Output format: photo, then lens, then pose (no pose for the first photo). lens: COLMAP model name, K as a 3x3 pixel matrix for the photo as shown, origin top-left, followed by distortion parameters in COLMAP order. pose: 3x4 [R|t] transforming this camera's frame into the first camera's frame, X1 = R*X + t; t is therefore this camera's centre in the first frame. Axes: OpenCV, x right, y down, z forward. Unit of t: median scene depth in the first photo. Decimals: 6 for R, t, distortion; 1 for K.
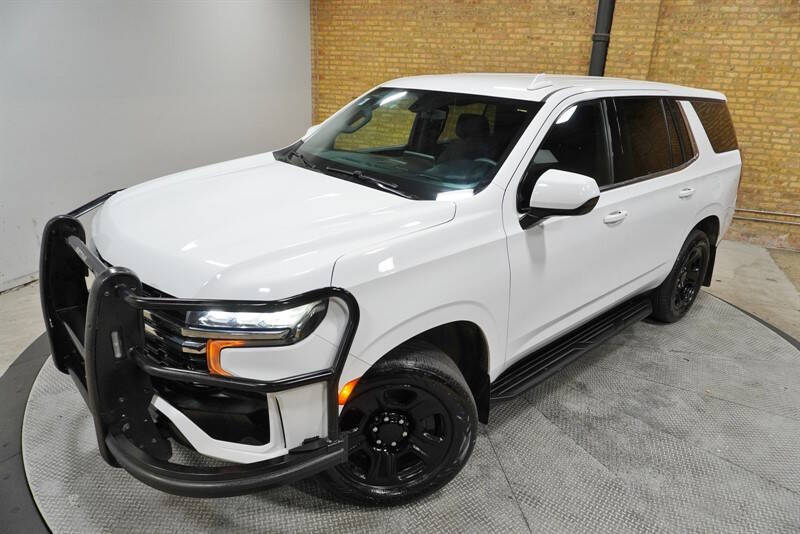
lens RADIAL K [[546.2, 0, 406.1], [0, 546.2, 275.7], [0, 0, 1]] dist [-0.047817, 0.028183]
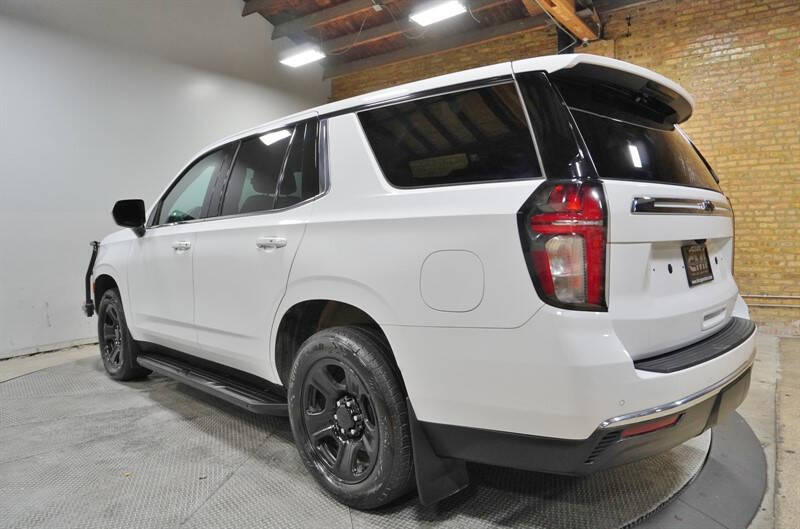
lens RADIAL K [[554.1, 0, 410.6], [0, 554.1, 261.4], [0, 0, 1]] dist [-0.061251, 0.025737]
pose [[0.971975, -0.049835, -0.229740, 0.328657], [-0.022765, 0.952727, -0.302974, 0.127989], [0.233978, 0.299714, 0.924892, -0.000061]]
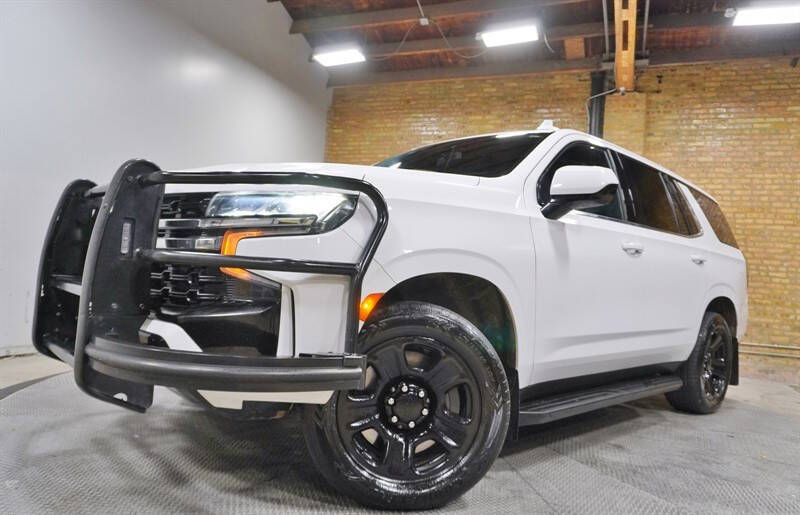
lens RADIAL K [[562.2, 0, 404.9], [0, 562.2, 251.7], [0, 0, 1]] dist [-0.051368, 0.028763]
pose [[0.999374, 0.034946, 0.005541, -0.018249], [-0.029825, 0.916253, -0.399487, 0.158307], [-0.019038, 0.399072, 0.916722, 0.036736]]
